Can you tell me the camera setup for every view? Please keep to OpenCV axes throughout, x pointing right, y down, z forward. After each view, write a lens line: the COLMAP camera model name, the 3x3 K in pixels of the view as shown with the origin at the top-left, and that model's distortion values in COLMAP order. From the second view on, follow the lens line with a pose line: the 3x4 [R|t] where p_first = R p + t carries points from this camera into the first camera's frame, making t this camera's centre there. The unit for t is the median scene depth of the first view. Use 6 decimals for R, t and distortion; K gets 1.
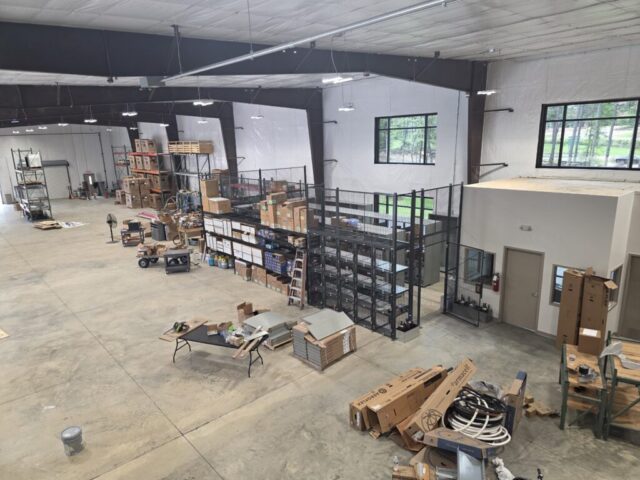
lens RADIAL K [[425.3, 0, 320.0], [0, 425.3, 240.0], [0, 0, 1]] dist [0.021023, 0.000337]
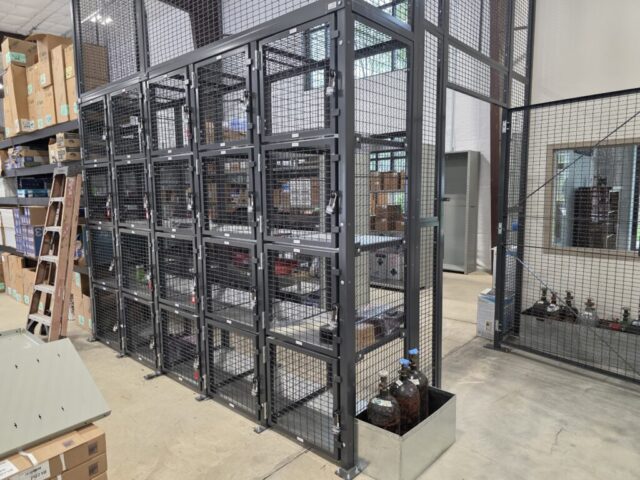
lens RADIAL K [[438.7, 0, 320.0], [0, 438.7, 240.0], [0, 0, 1]] dist [0.046378, -0.003133]
pose [[0.993179, -0.008314, 0.116306, 0.129389], [0.021129, 0.993774, -0.109389, 0.138935], [-0.114673, 0.111100, 0.987171, 0.744607]]
